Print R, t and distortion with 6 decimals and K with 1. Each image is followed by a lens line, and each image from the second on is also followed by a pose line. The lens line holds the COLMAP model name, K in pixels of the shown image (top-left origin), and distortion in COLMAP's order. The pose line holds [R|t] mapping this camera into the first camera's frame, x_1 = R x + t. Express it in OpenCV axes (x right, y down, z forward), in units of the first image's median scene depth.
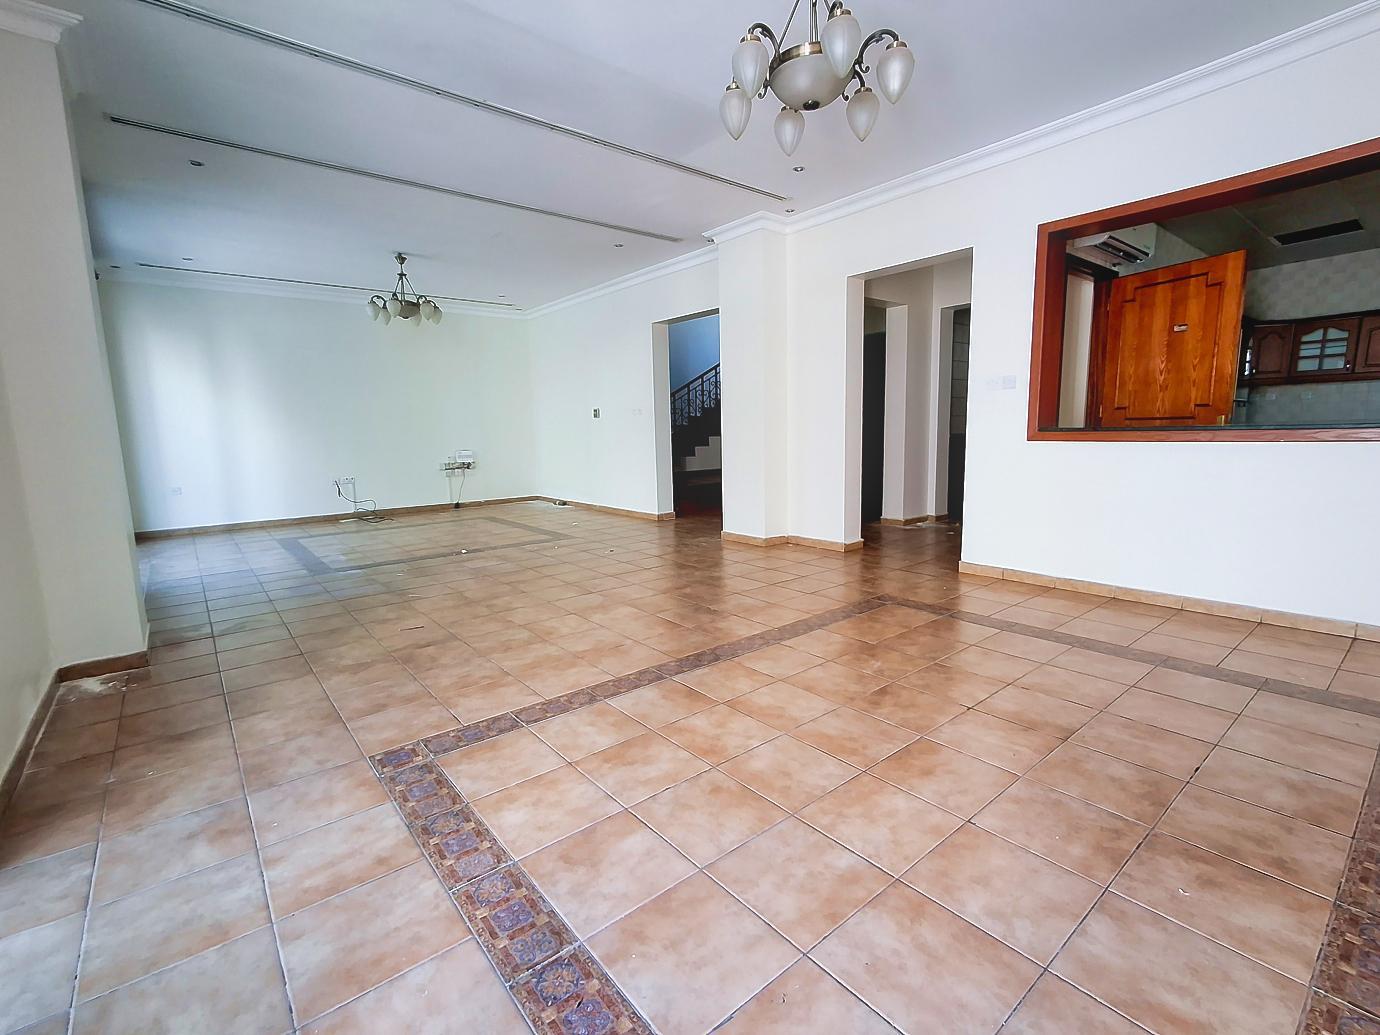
lens RADIAL K [[631.2, 0, 695.6], [0, 631.2, 519.5], [0, 0, 1]] dist [0.000044, 0.000235]
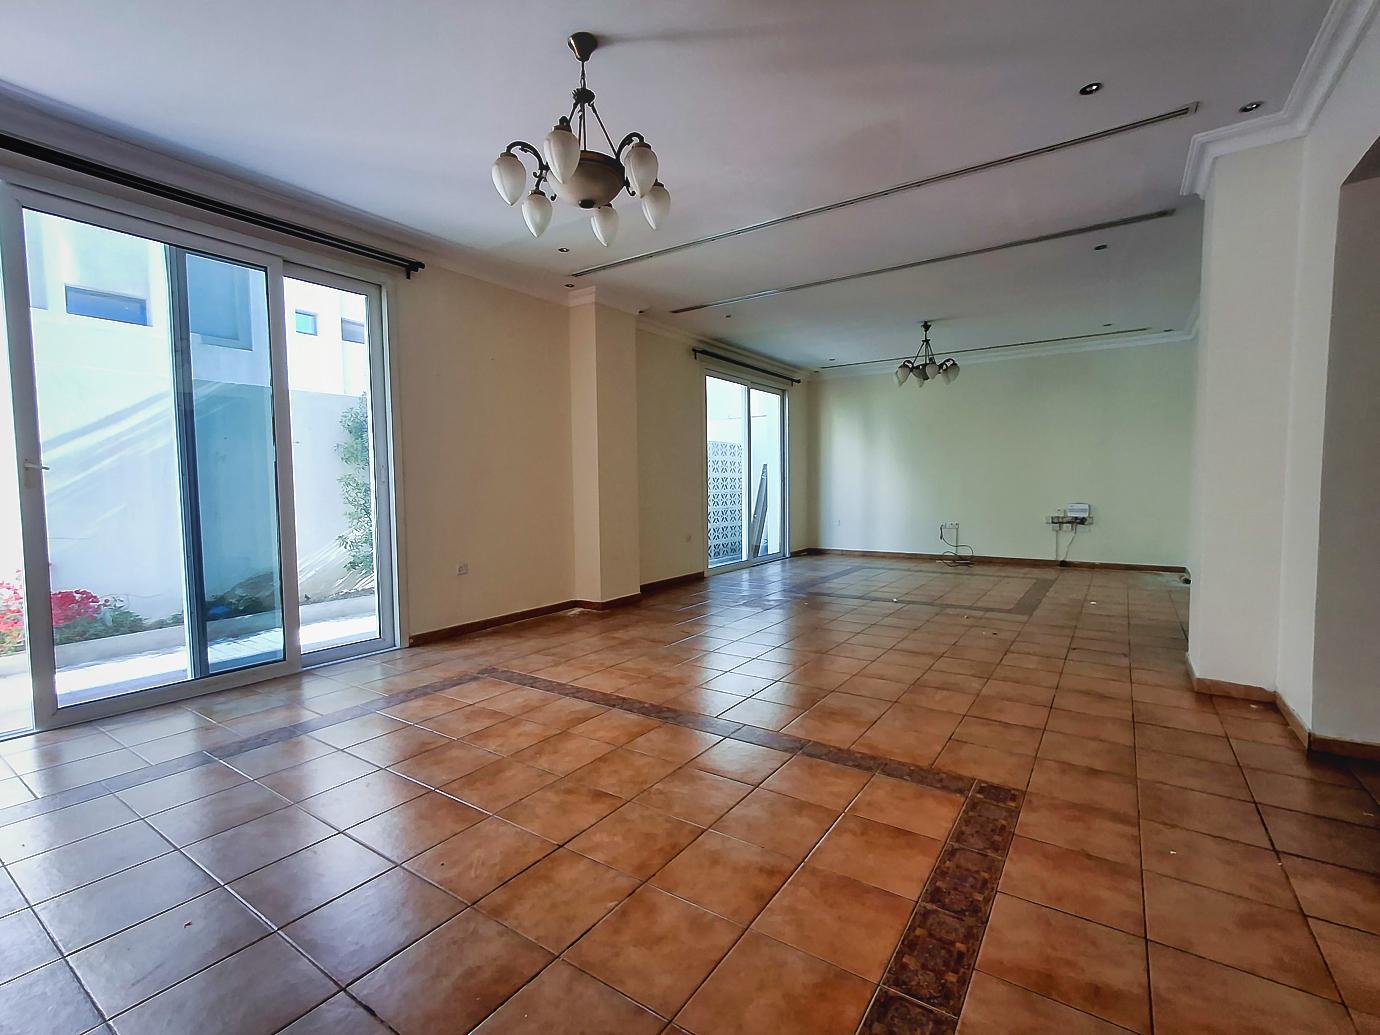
lens RADIAL K [[631.2, 0, 695.6], [0, 631.2, 519.5], [0, 0, 1]] dist [0.000044, 0.000235]
pose [[0.280929, 0.071181, -0.957085, 1.116371], [-0.132796, 0.990536, 0.034690, -0.155858], [0.950497, 0.117352, 0.287723, 0.794365]]
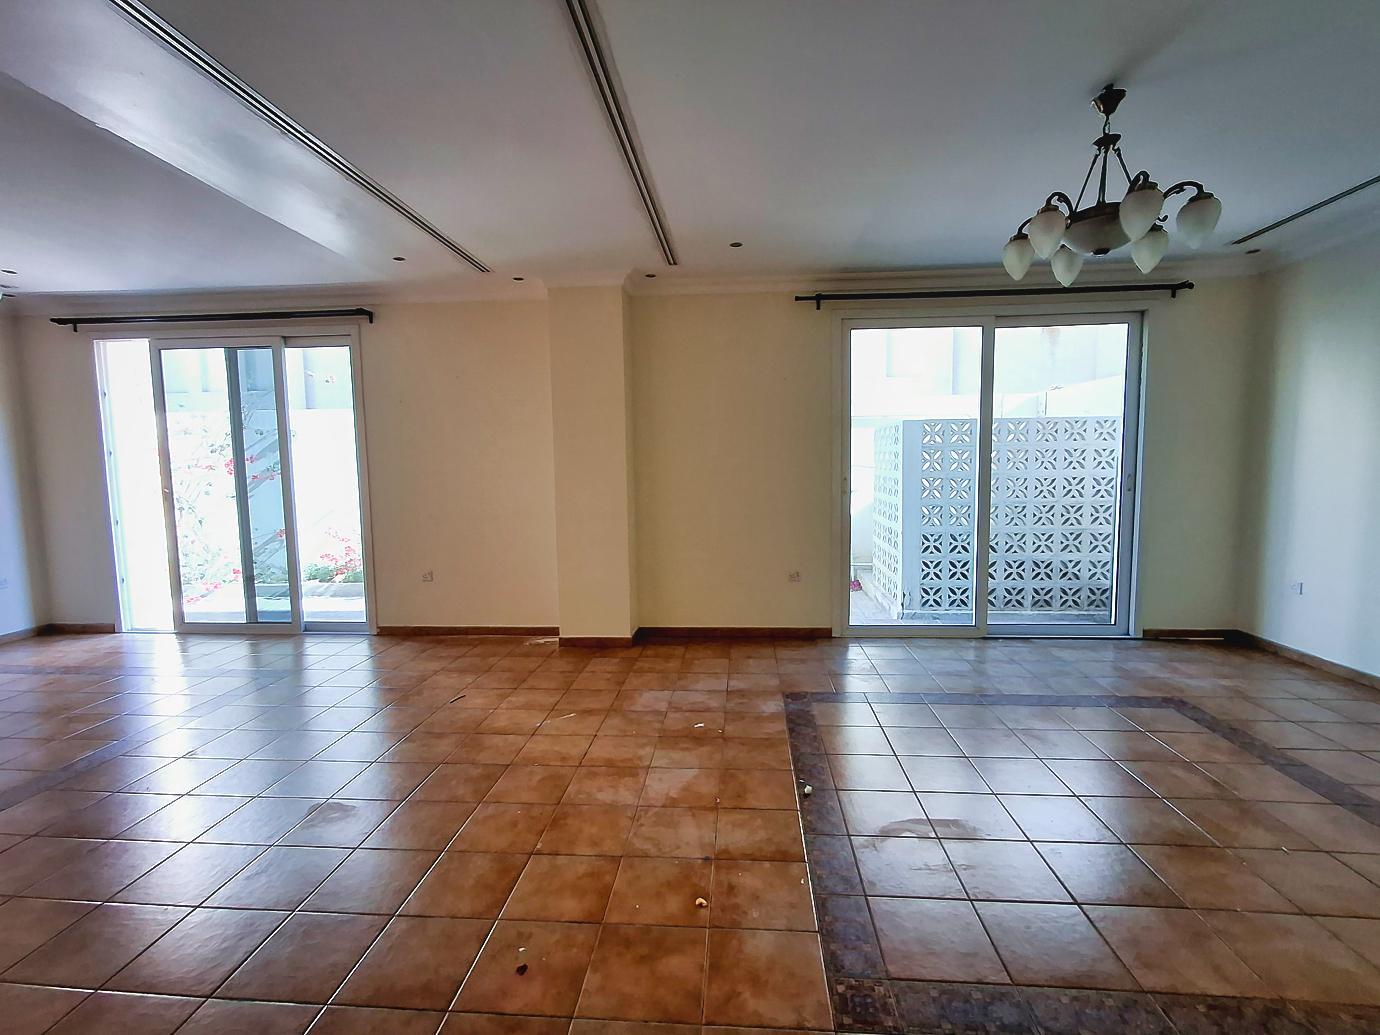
lens RADIAL K [[617.9, 0, 690.0], [0, 617.9, 517.5], [0, 0, 1]] dist [0.000516, 0.000080]
pose [[-0.686965, 0.092178, -0.720821, 0.016192], [-0.077628, 0.976938, 0.198912, -0.495980], [0.722532, 0.192601, -0.663967, 2.554140]]
